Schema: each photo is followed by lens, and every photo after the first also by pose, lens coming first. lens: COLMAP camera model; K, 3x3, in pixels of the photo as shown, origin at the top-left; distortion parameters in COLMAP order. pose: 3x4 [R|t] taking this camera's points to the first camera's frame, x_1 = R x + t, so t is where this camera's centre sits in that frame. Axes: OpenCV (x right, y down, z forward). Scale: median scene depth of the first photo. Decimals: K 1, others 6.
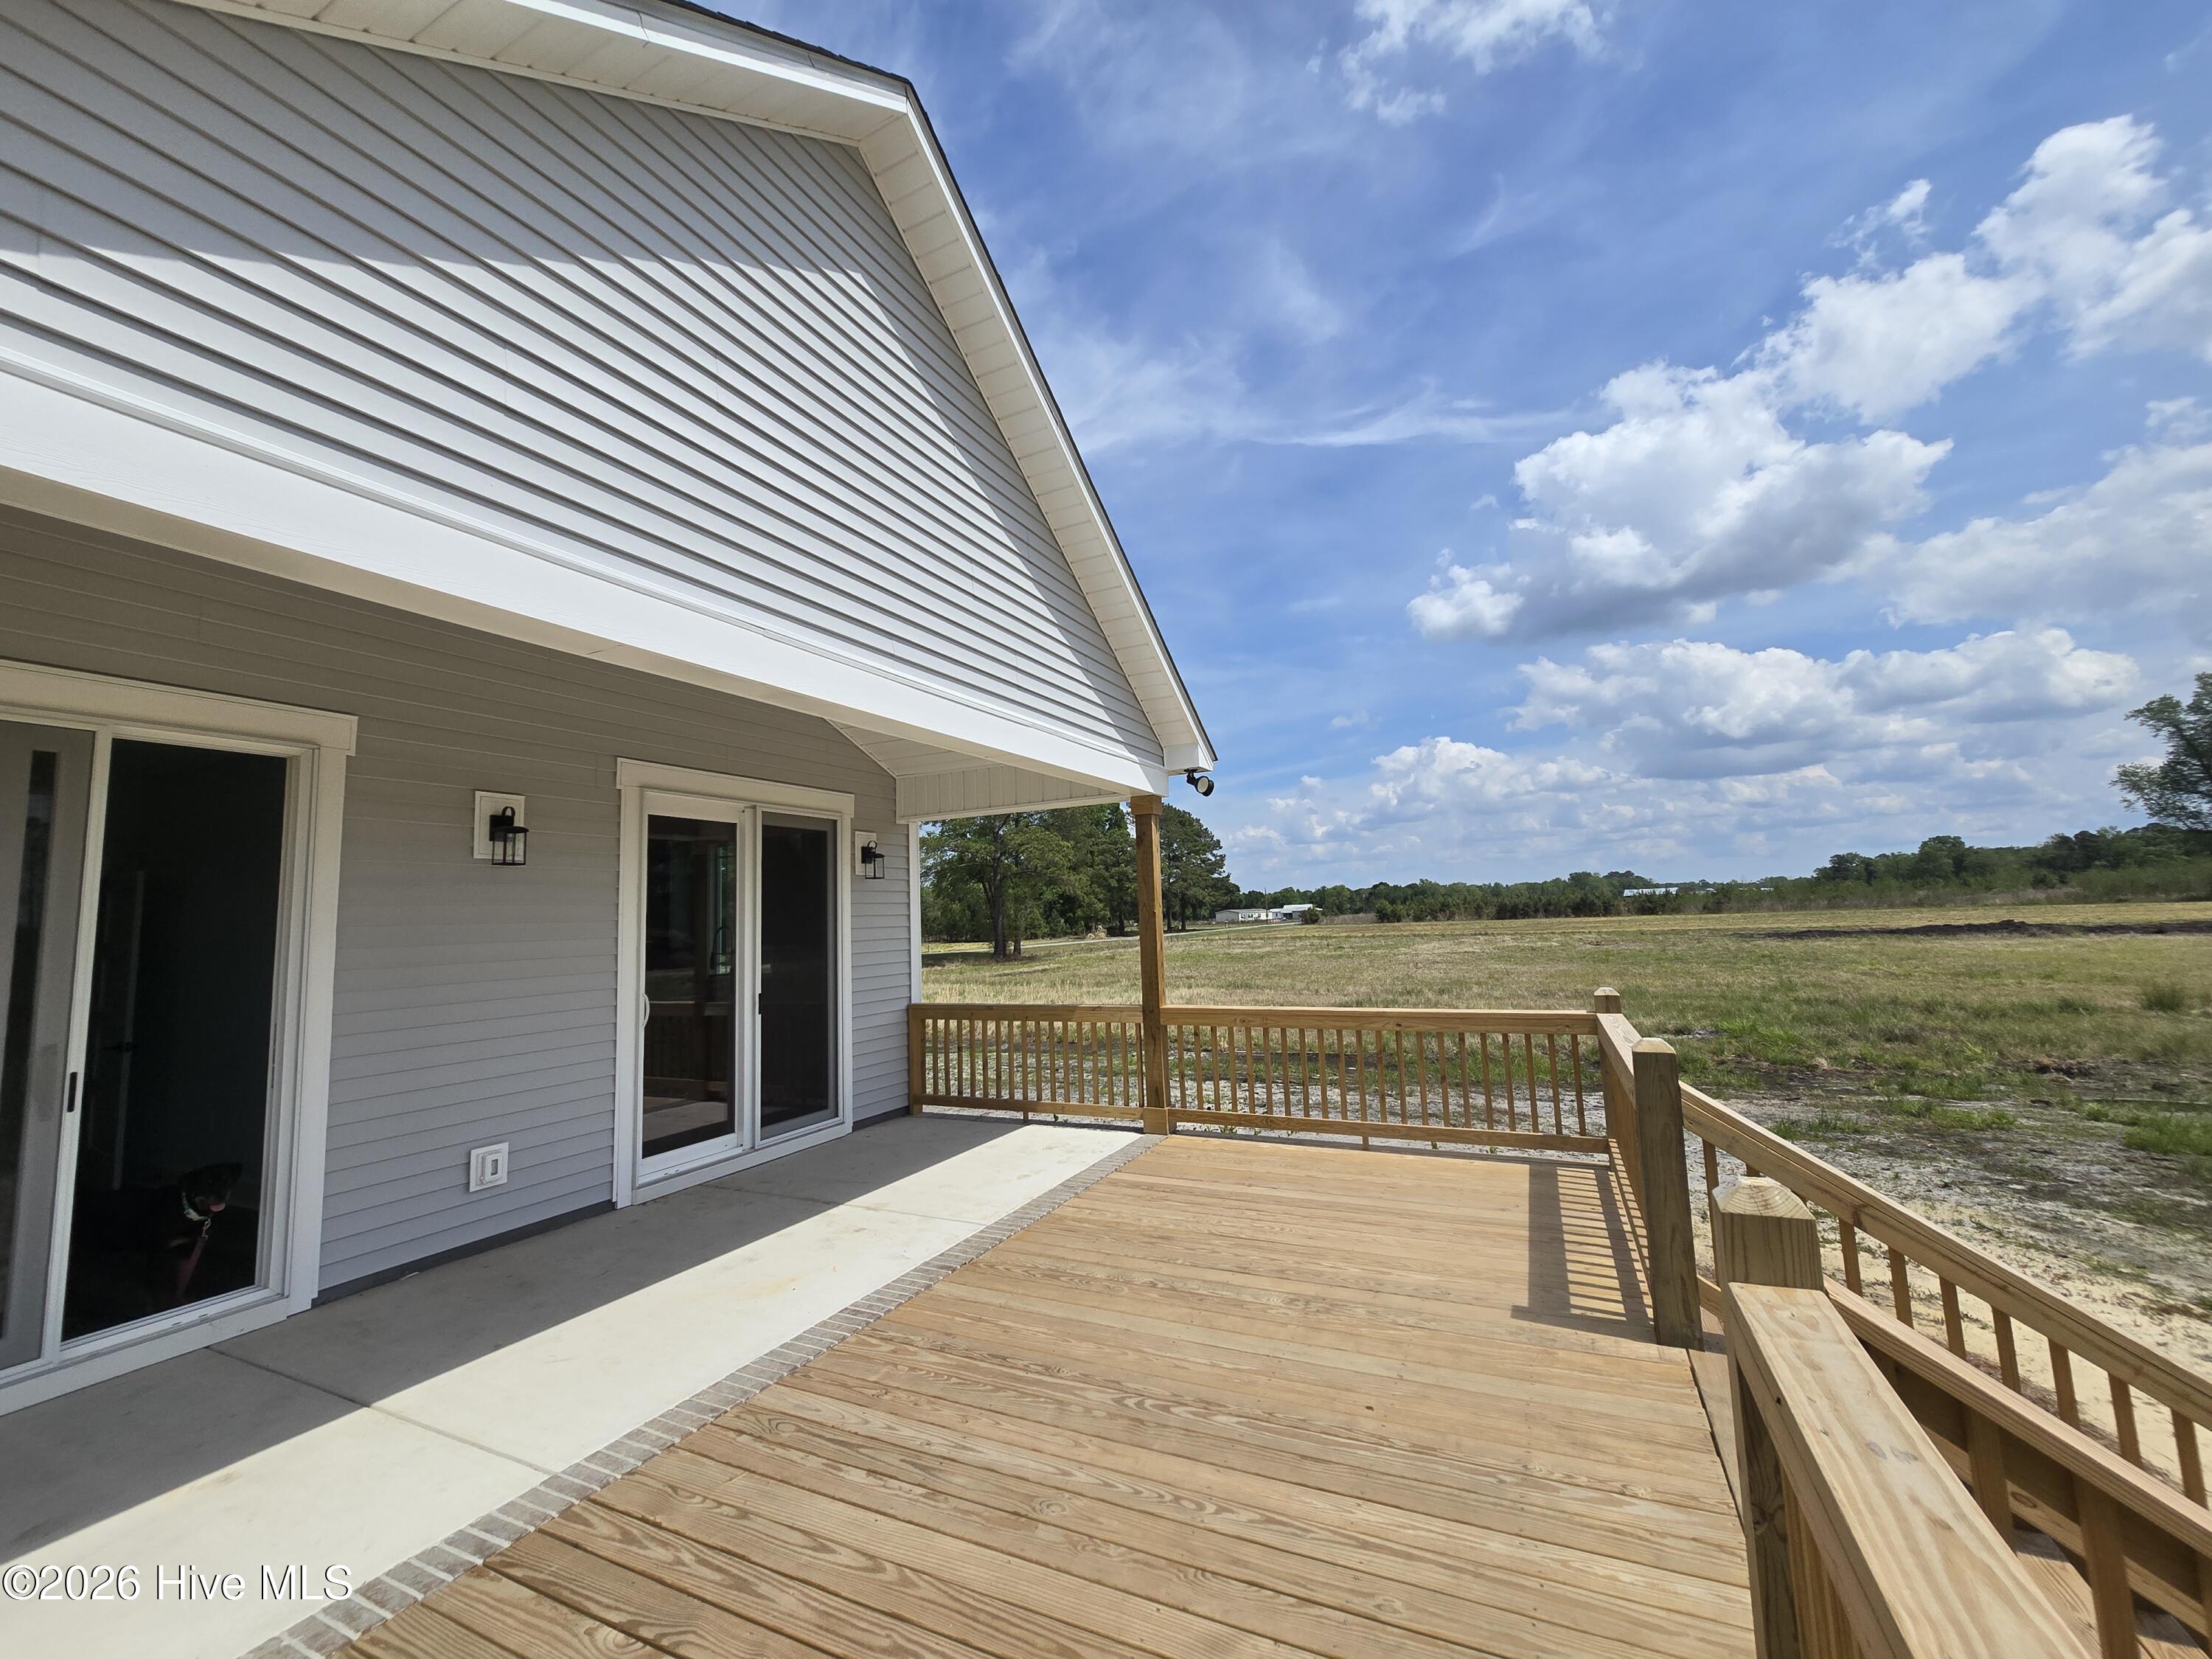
lens RADIAL K [[905.8, 0, 1100.8], [0, 905.8, 828.7], [0, 0, 1]] dist [0.000345, 0.000333]
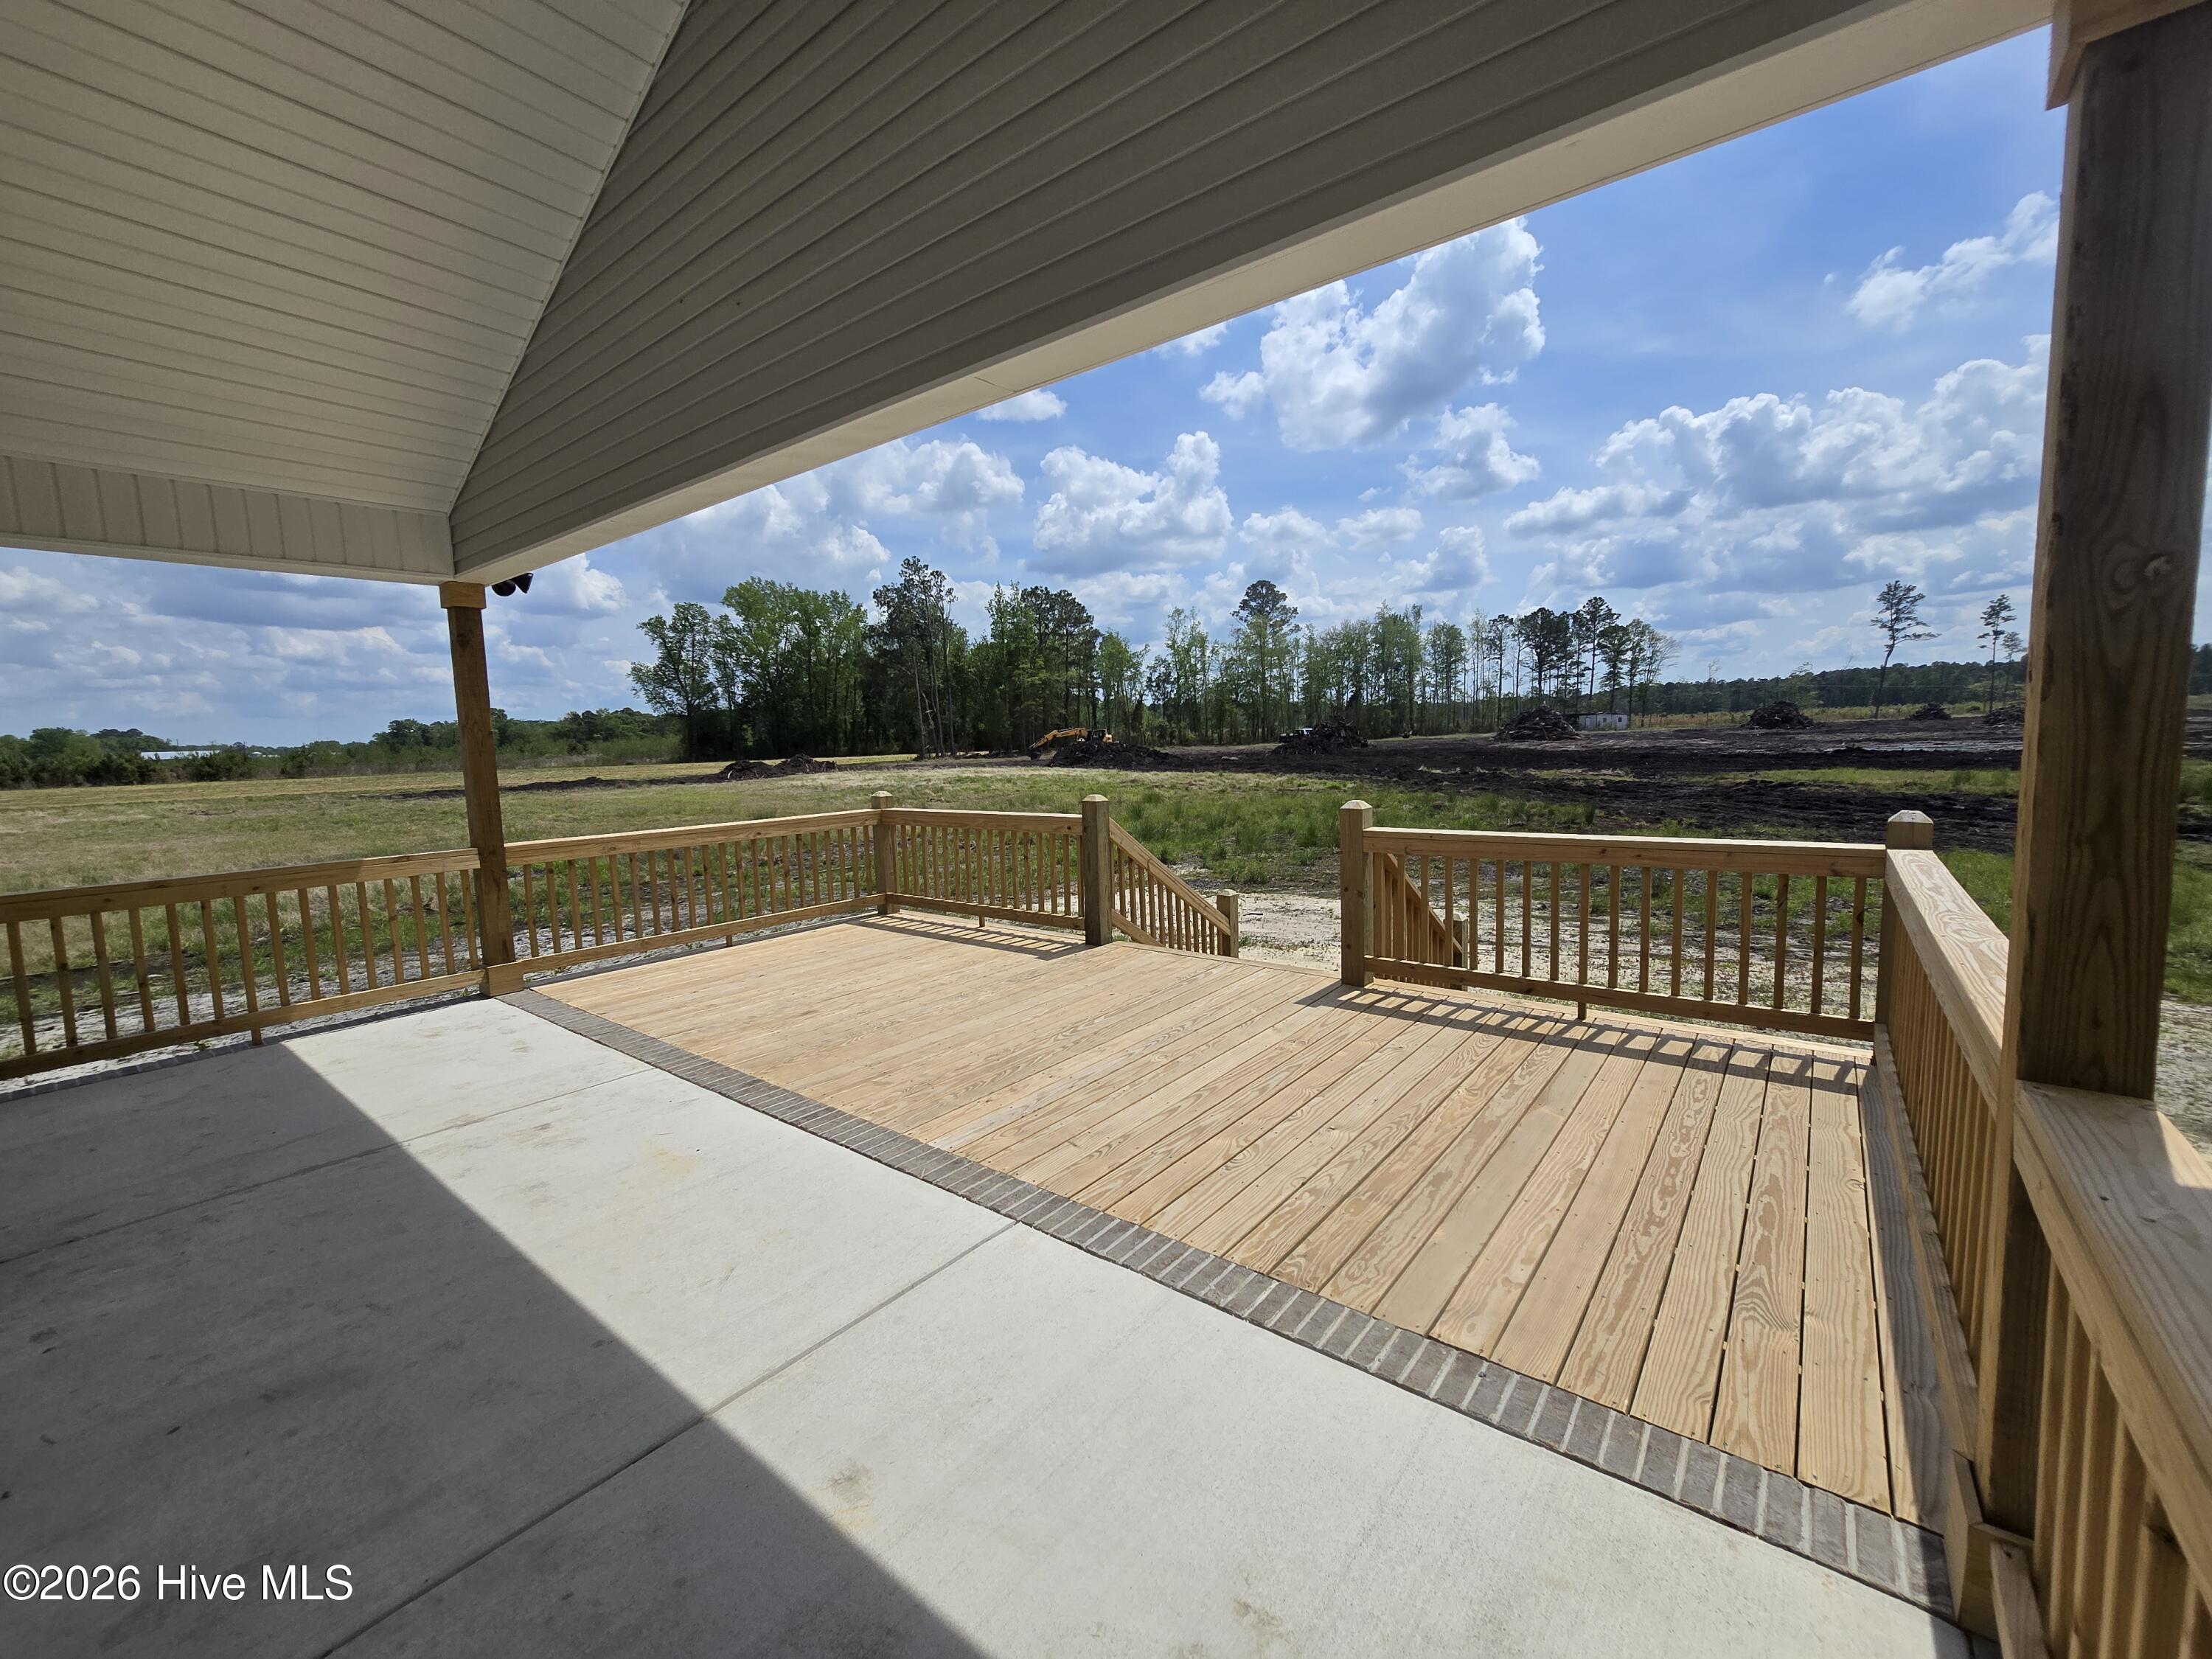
lens RADIAL K [[905.8, 0, 1101.2], [0, 905.8, 818.1], [0, 0, 1]] dist [0.000345, 0.000333]
pose [[0.220242, -0.059441, 0.973632, -0.642704], [-0.073627, 0.994281, 0.077357, 0.068632], [-0.972663, -0.088723, 0.214606, 0.297252]]
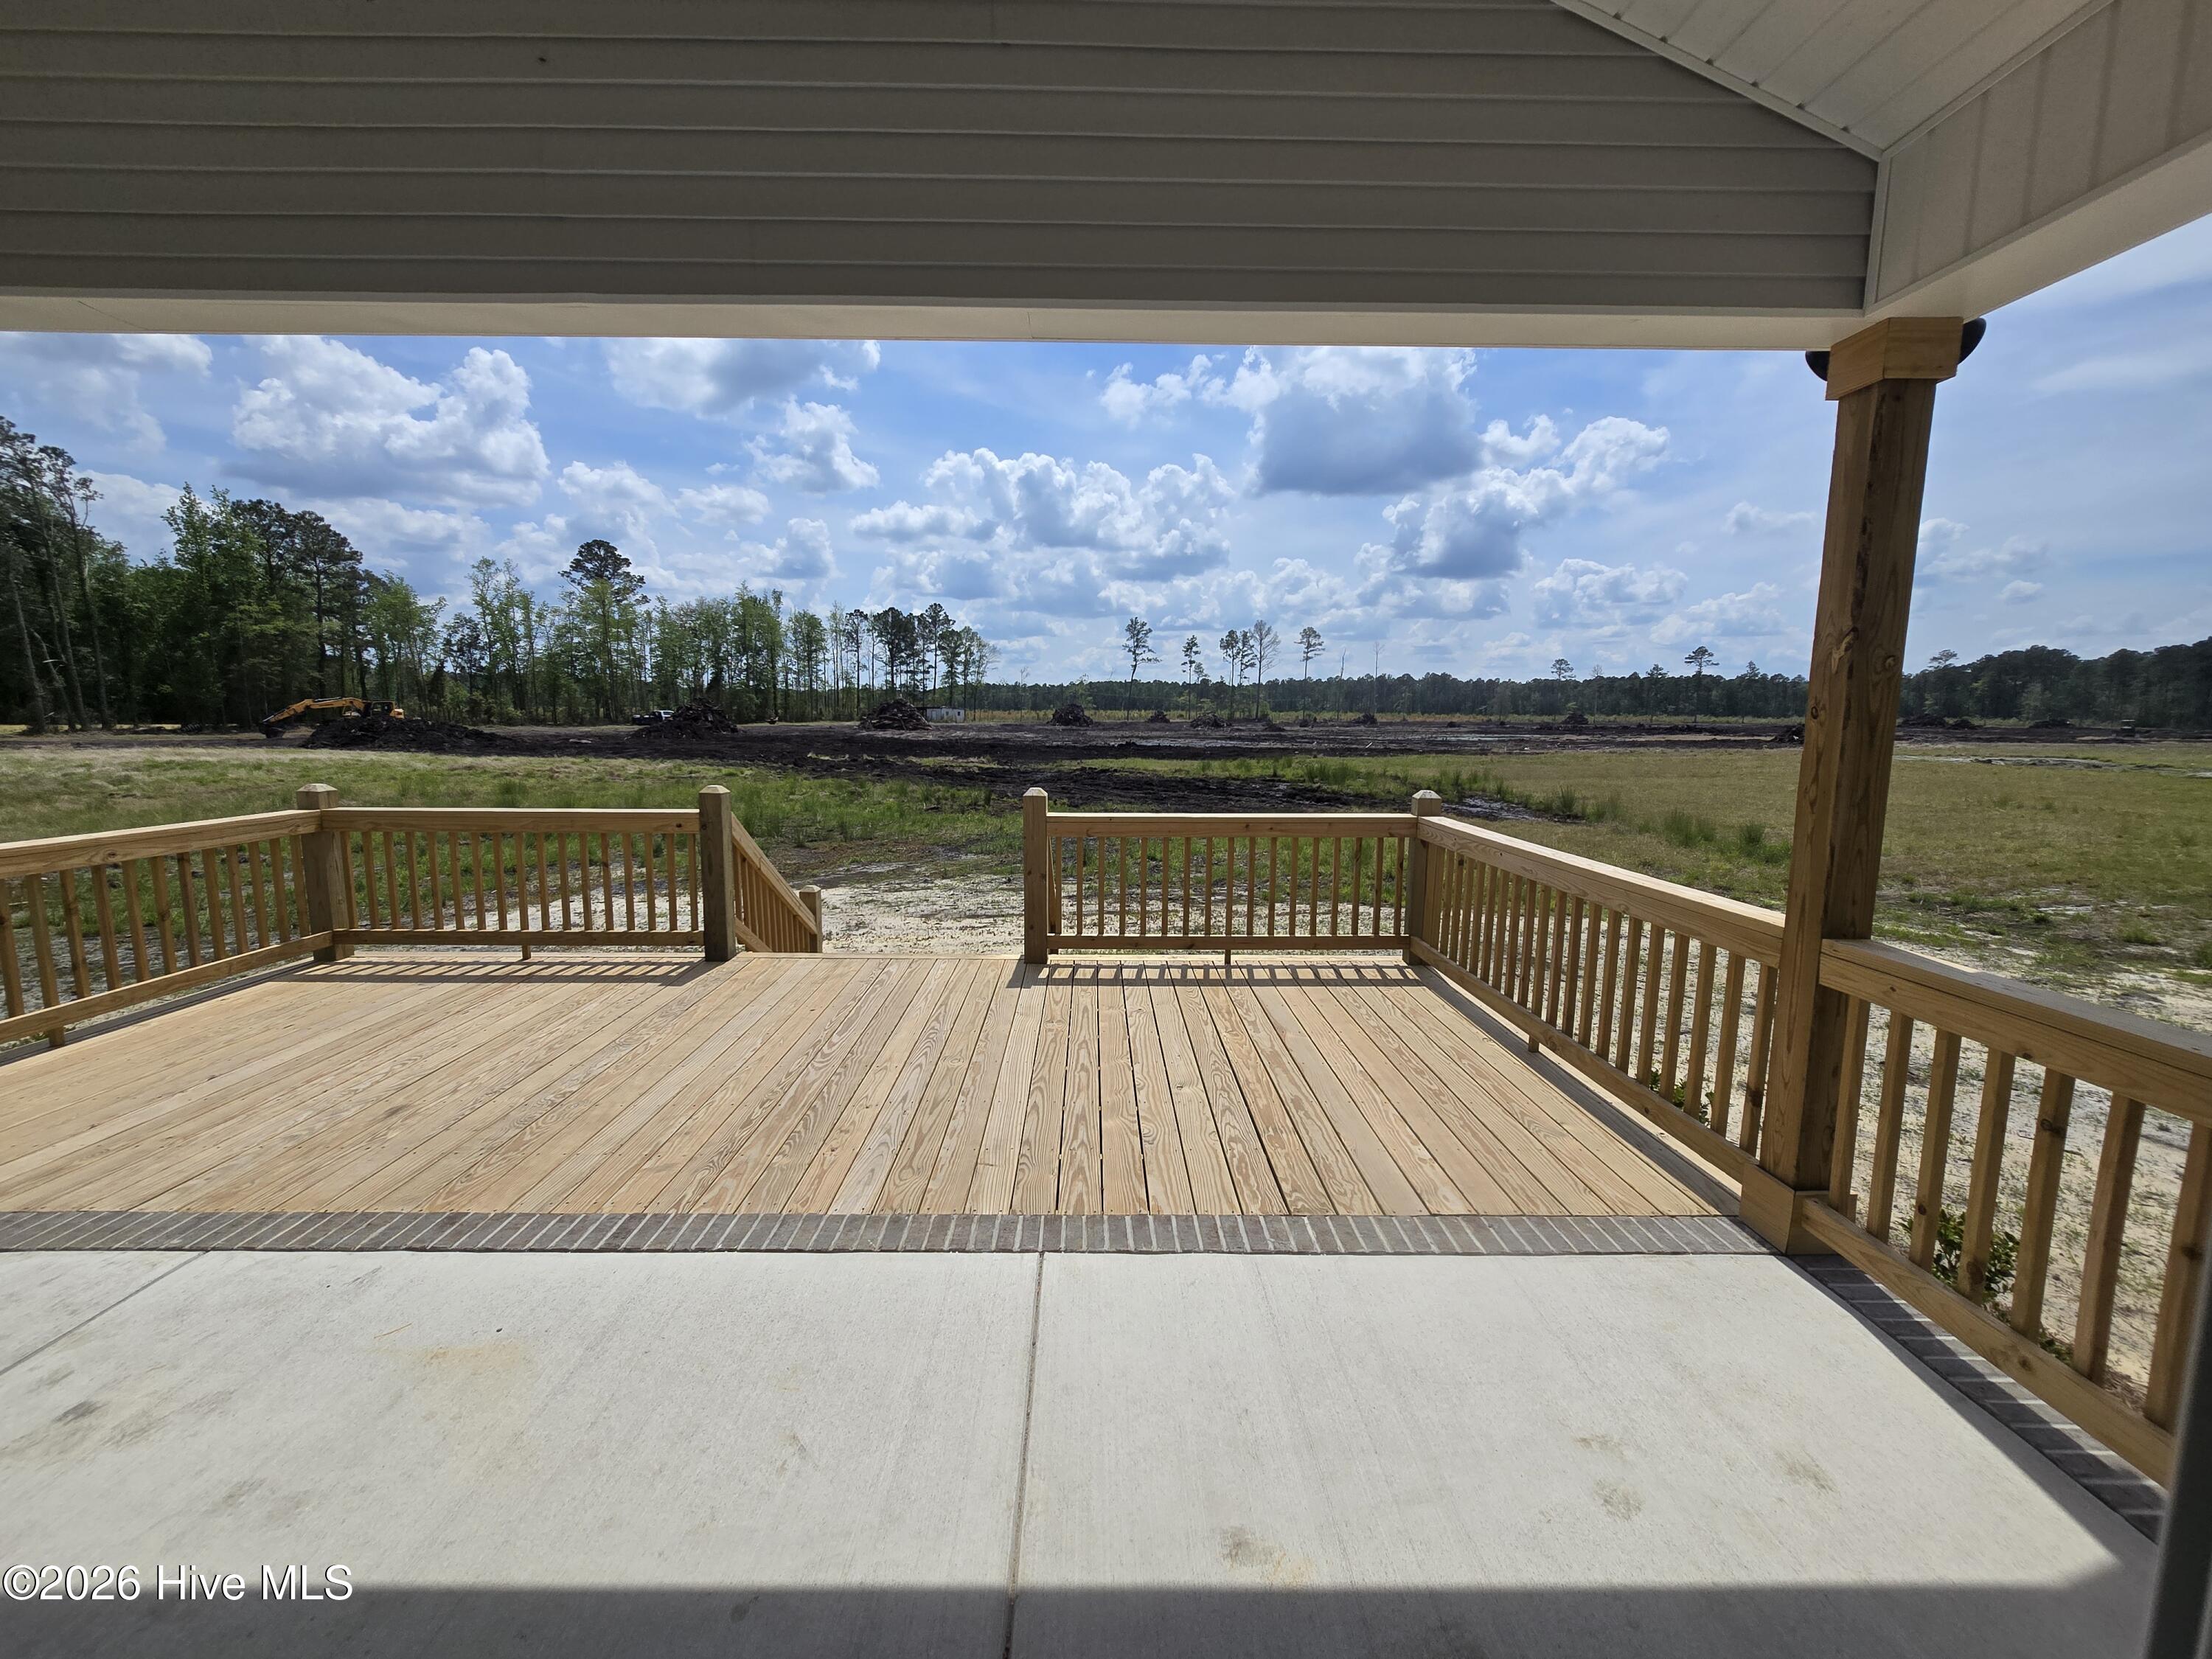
lens RADIAL K [[905.8, 0, 1100.4], [0, 905.8, 811.4], [0, 0, 1]] dist [0.000345, 0.000333]
pose [[-0.445342, -0.063206, 0.893127, -0.595941], [-0.081821, 0.996204, 0.029702, 0.089951], [-0.891614, -0.059849, -0.448823, 0.574611]]
